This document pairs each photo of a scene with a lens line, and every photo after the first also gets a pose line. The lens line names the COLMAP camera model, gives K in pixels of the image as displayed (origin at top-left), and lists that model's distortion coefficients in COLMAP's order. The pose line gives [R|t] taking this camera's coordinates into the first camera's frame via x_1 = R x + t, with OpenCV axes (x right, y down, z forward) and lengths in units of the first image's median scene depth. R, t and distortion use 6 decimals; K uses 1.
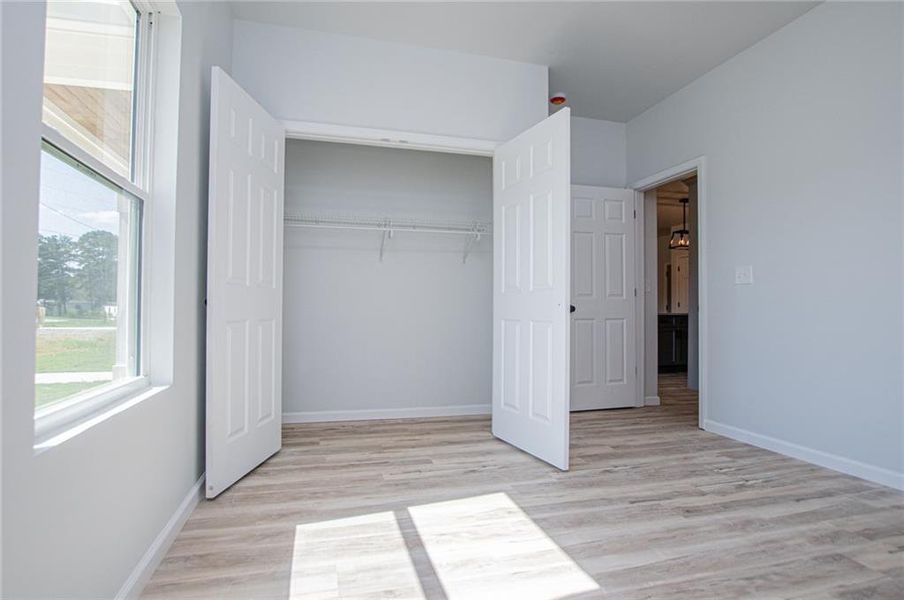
lens RADIAL K [[446.4, 0, 430.2], [0, 446.4, 302.0], [0, 0, 1]] dist [-0.028869, 0.001748]
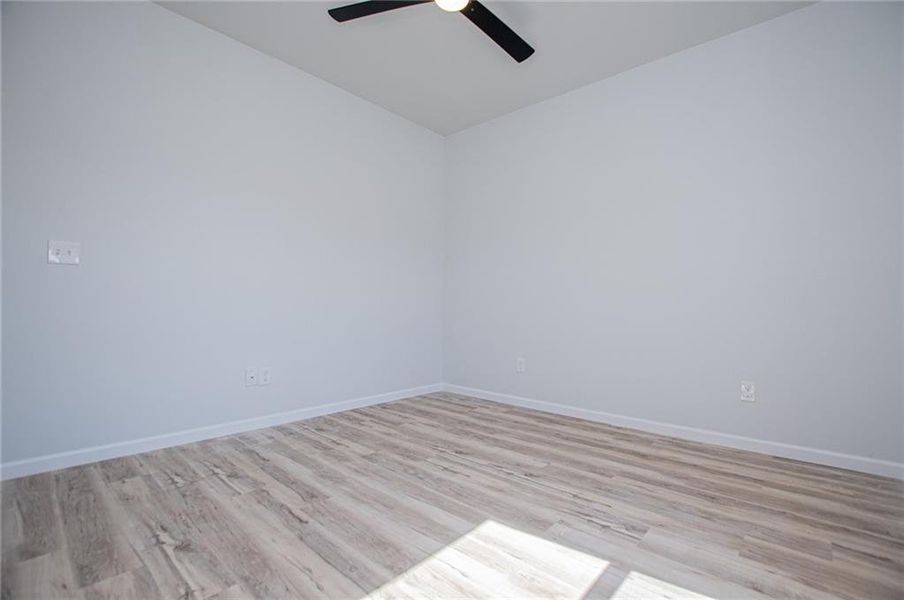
lens RADIAL K [[403.4, 0, 459.4], [0, 403.4, 302.0], [0, 0, 1]] dist [-0.029311, 0.000542]
pose [[-0.570912, -0.002670, 0.821007, -0.335691], [-0.033948, 0.999216, -0.020357, 0.022500], [-0.820309, -0.039494, -0.570555, 1.121045]]
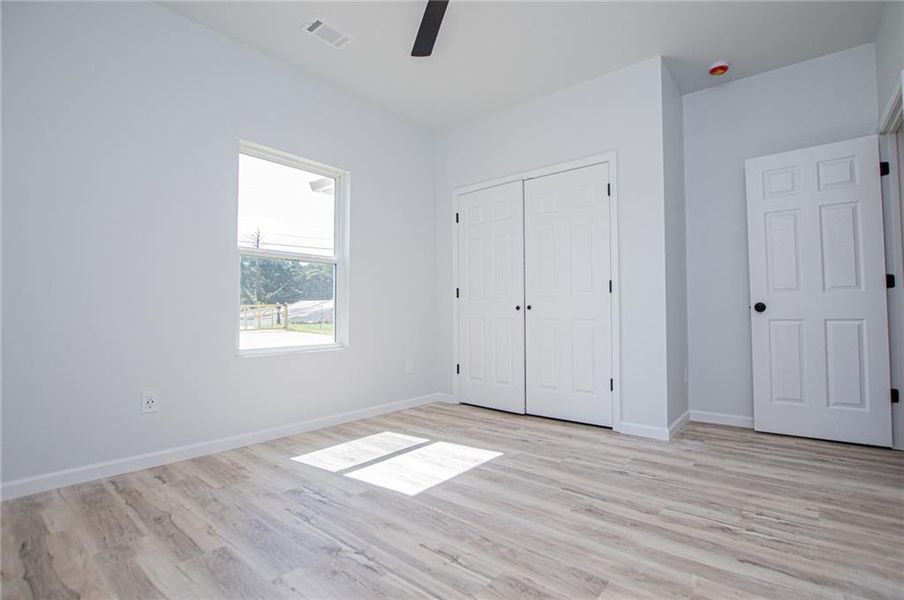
lens RADIAL K [[418.3, 0, 471.2], [0, 418.3, 299.0], [0, 0, 1]] dist [-0.028548, 0.000393]
pose [[0.610401, -0.036157, -0.791267, 1.045724], [0.024024, 0.999343, -0.027132, 0.014107], [0.791728, -0.002448, 0.610869, 0.189157]]
